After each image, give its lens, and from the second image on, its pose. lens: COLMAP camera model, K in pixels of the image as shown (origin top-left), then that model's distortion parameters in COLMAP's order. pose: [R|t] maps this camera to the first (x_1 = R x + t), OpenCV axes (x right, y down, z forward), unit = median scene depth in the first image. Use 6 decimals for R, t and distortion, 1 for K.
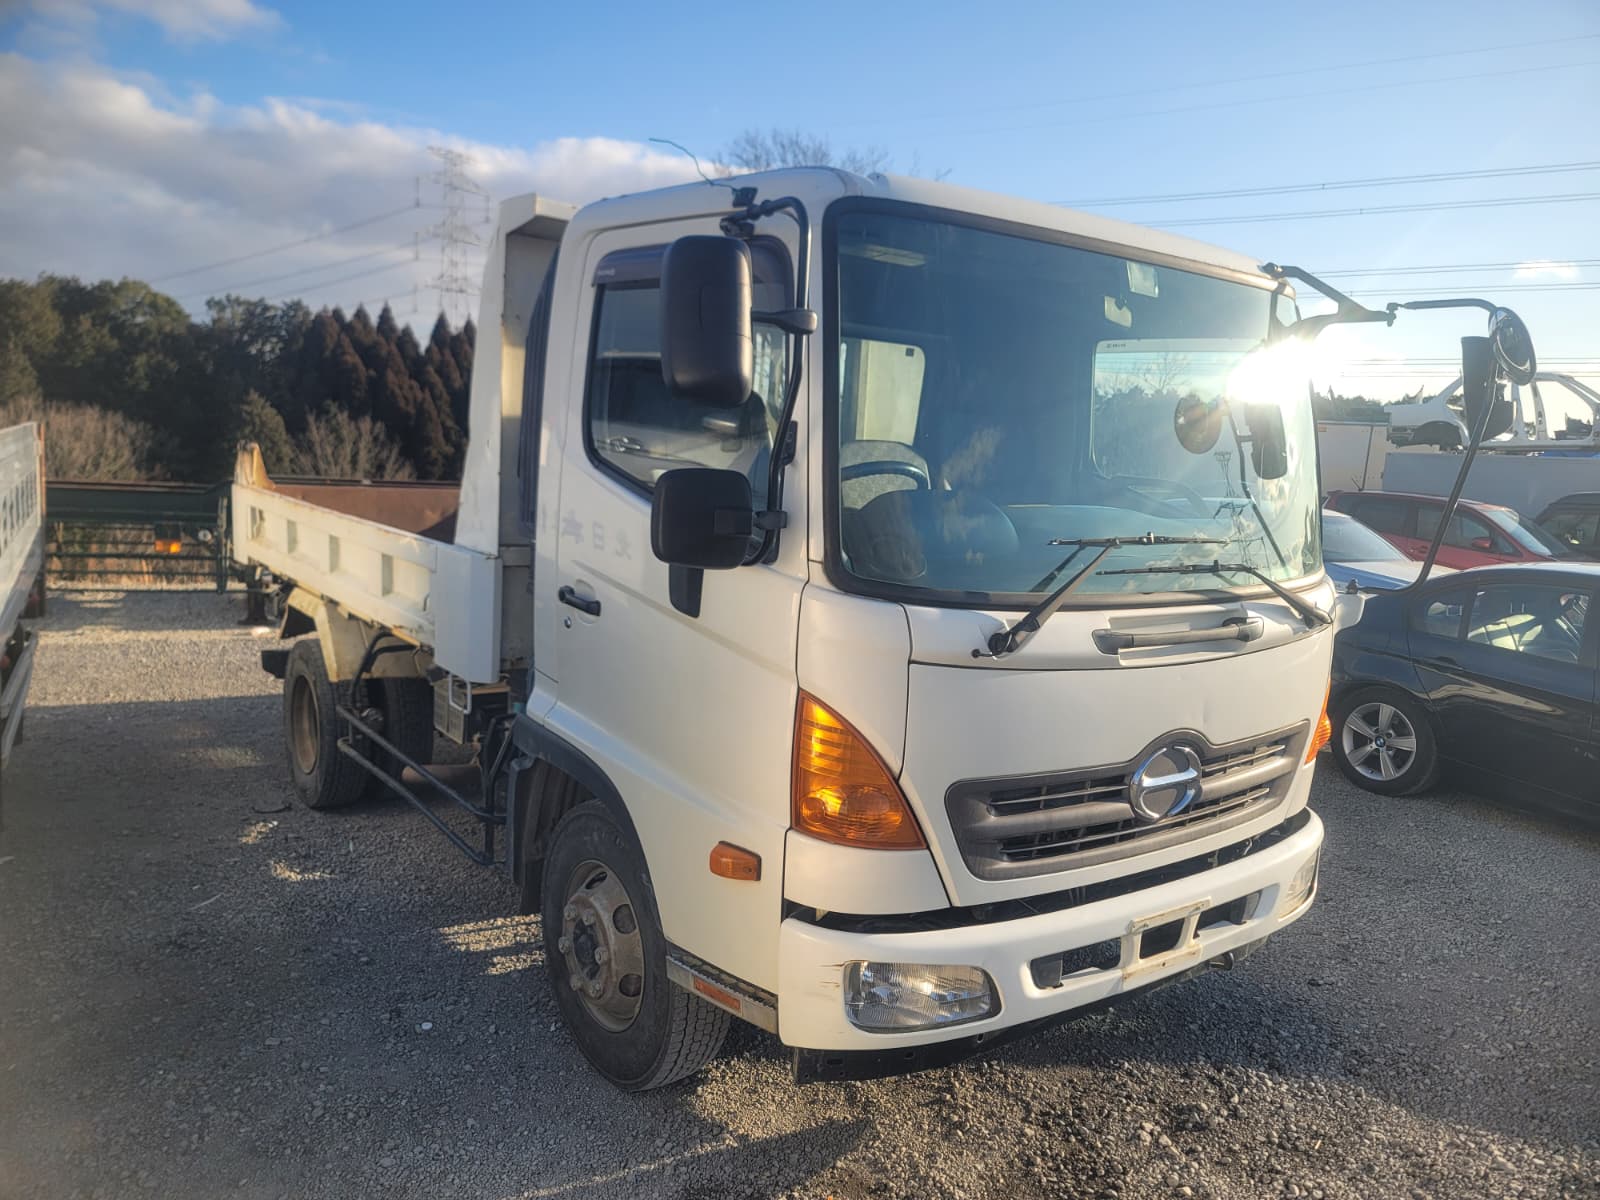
lens RADIAL K [[1177.4, 0, 826.2], [0, 1177.4, 610.8], [0, 0, 1]] dist [0.075337, -0.063243]
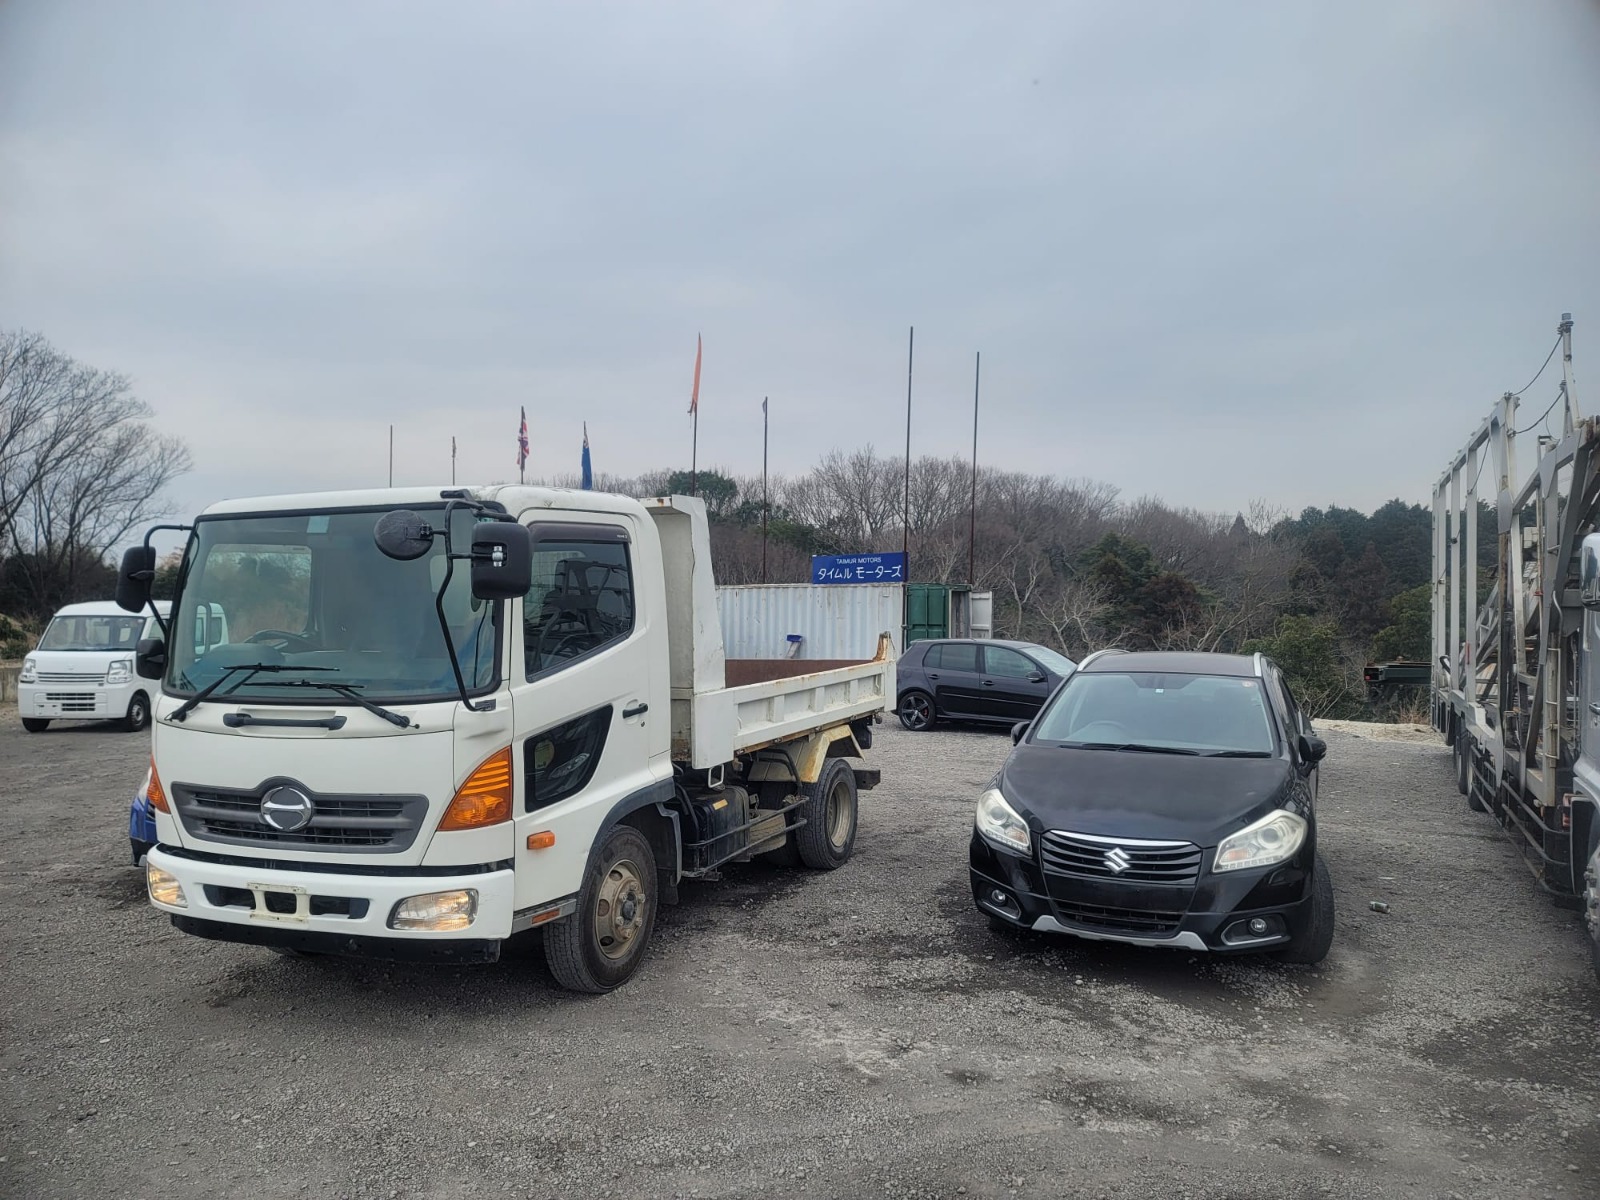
lens RADIAL K [[1177.4, 0, 805.5], [0, 1177.4, 613.9], [0, 0, 1]] dist [0.075337, -0.063243]
pose [[0.507009, -0.054944, -0.860188, 2.115686], [-0.081101, 0.990498, -0.111070, -0.004224], [0.858117, 0.126076, 0.497735, 0.728098]]
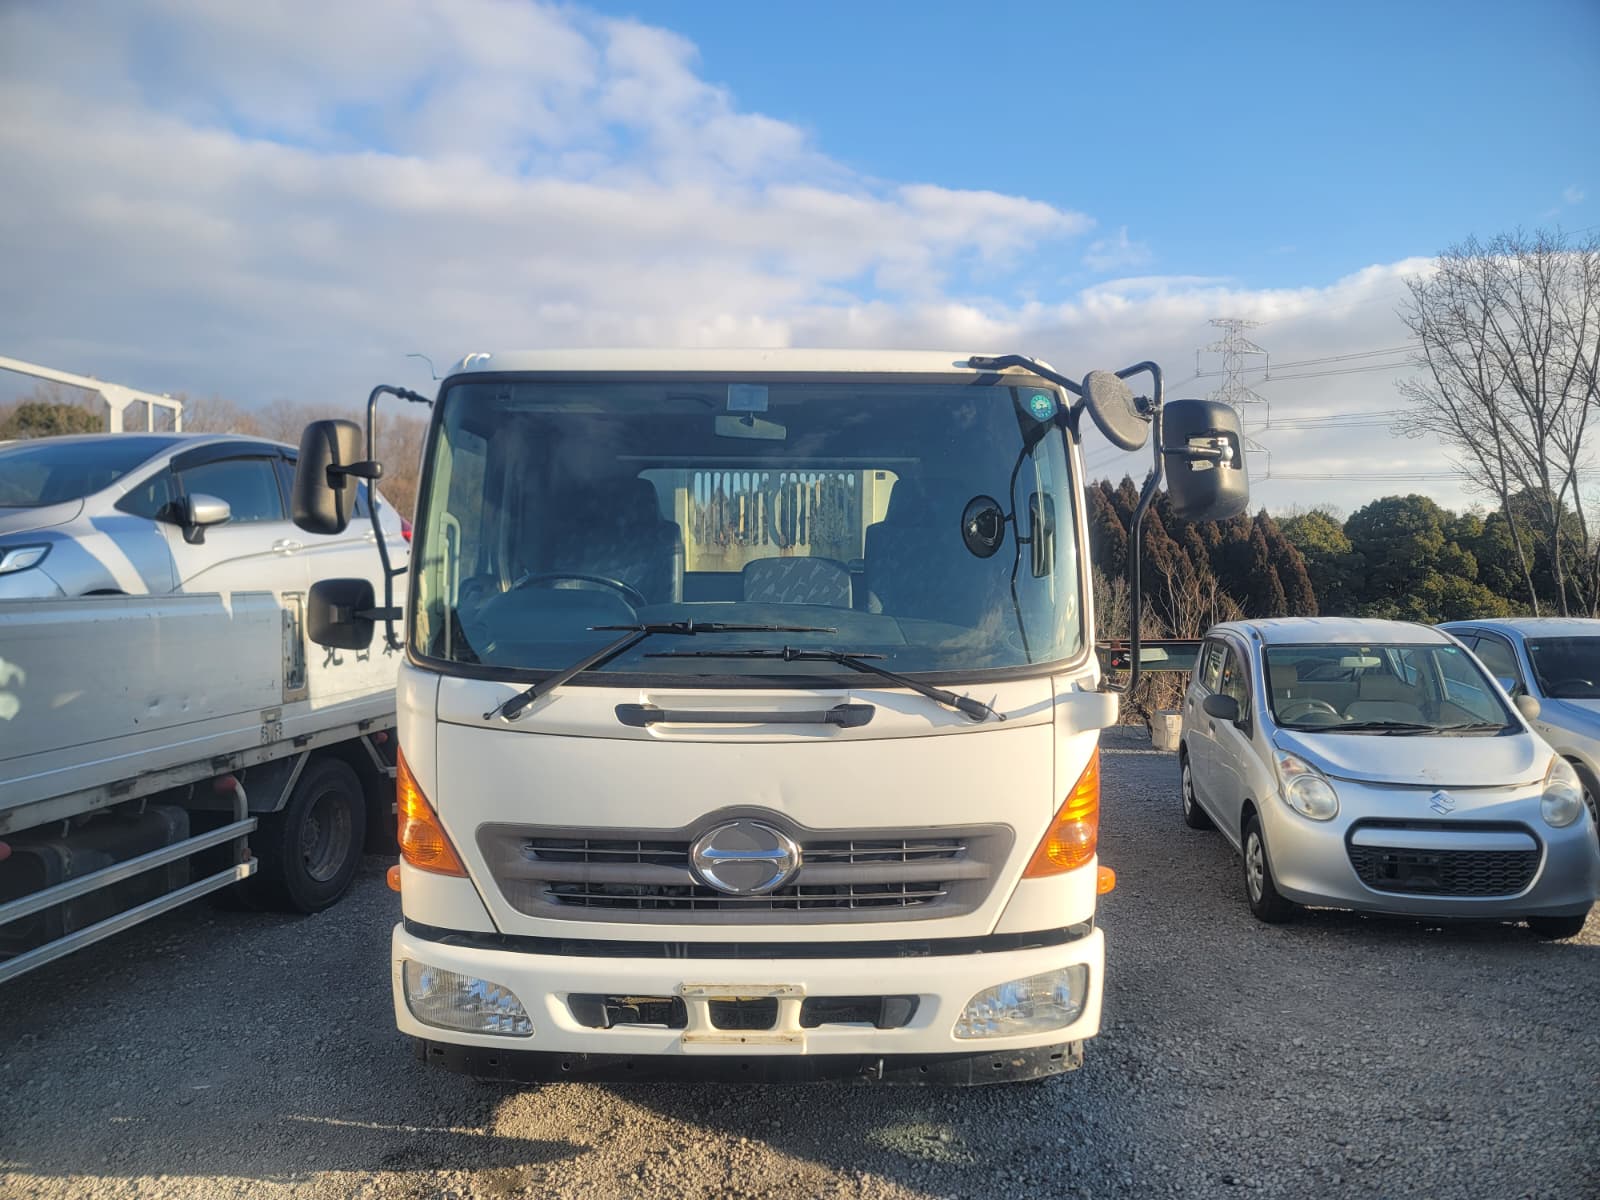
lens RADIAL K [[1177.4, 0, 818.4], [0, 1177.4, 603.1], [0, 0, 1]] dist [0.075337, -0.063243]
pose [[0.796012, -0.036123, -0.604202, 0.952875], [-0.047438, 0.991424, -0.121771, 0.044134], [0.603419, 0.125594, 0.787472, 0.179292]]
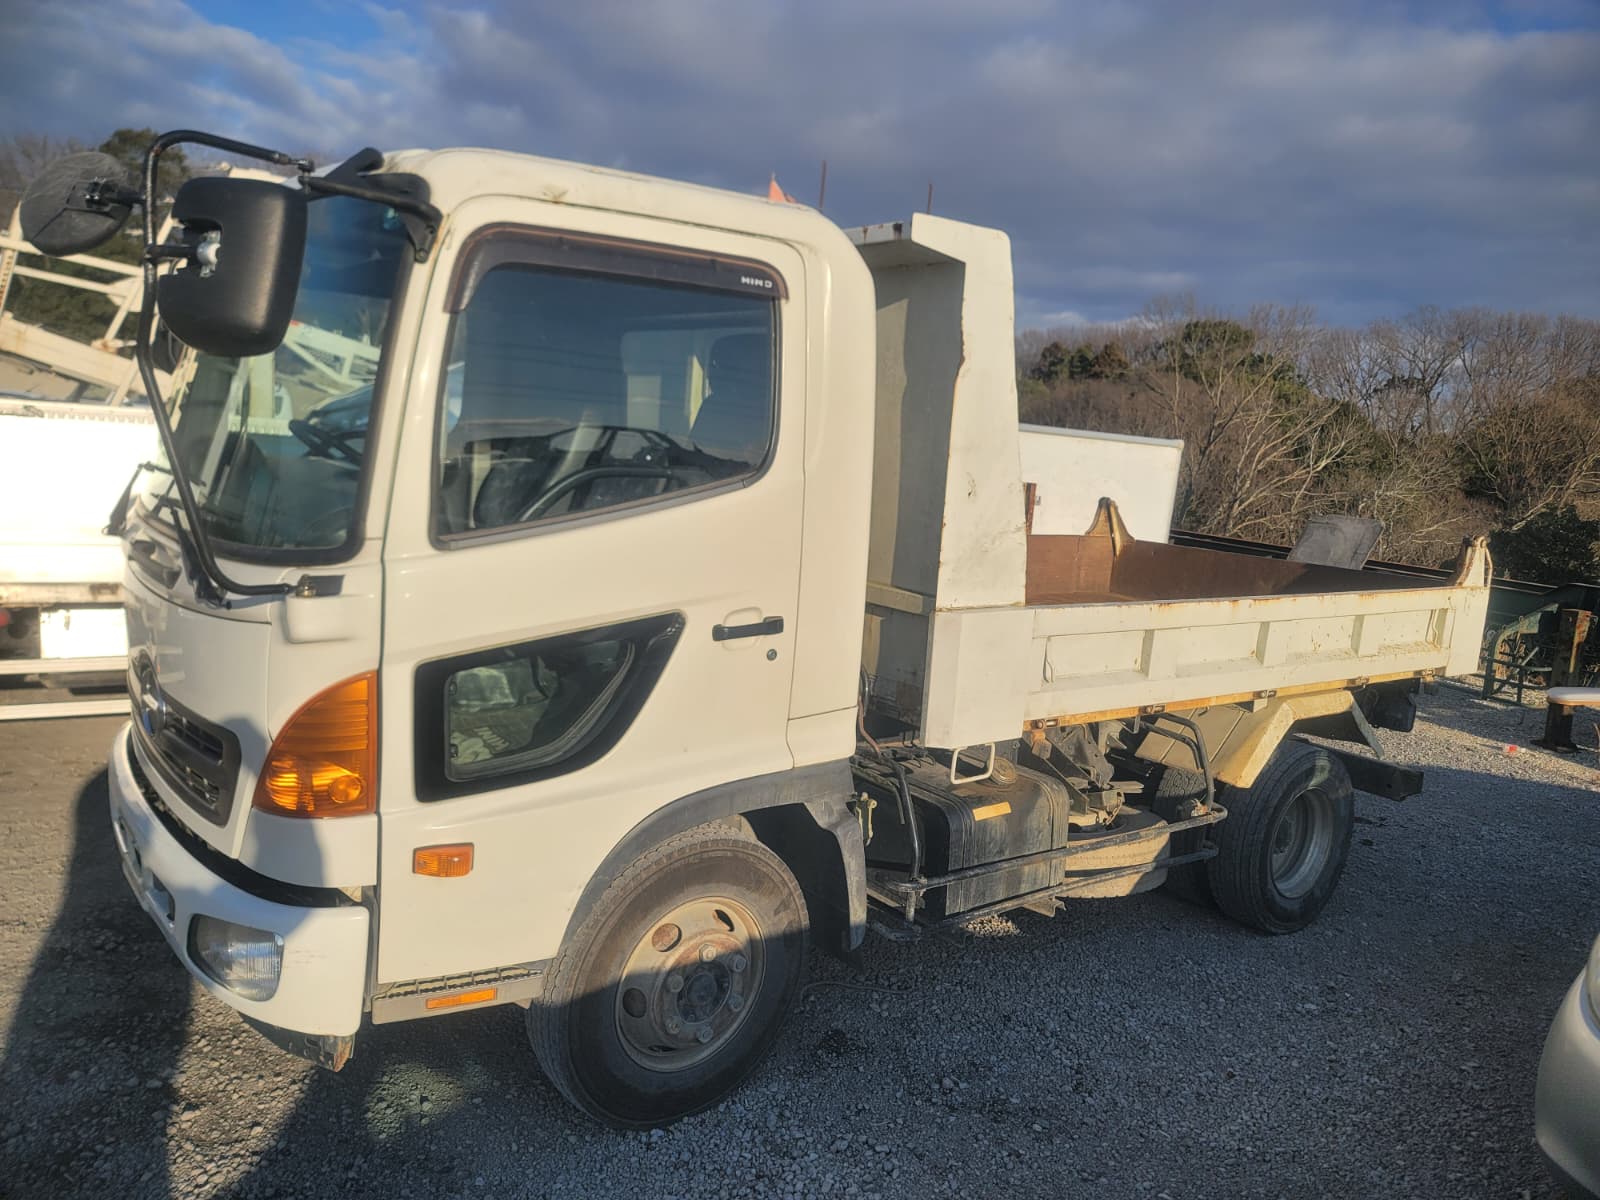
lens RADIAL K [[1177.4, 0, 824.5], [0, 1177.4, 587.6], [0, 0, 1]] dist [0.075337, -0.063243]
pose [[0.018060, 0.069602, -0.997411, 1.311198], [-0.218290, 0.973783, 0.064000, -0.148743], [0.975717, 0.216569, 0.032780, 1.477751]]
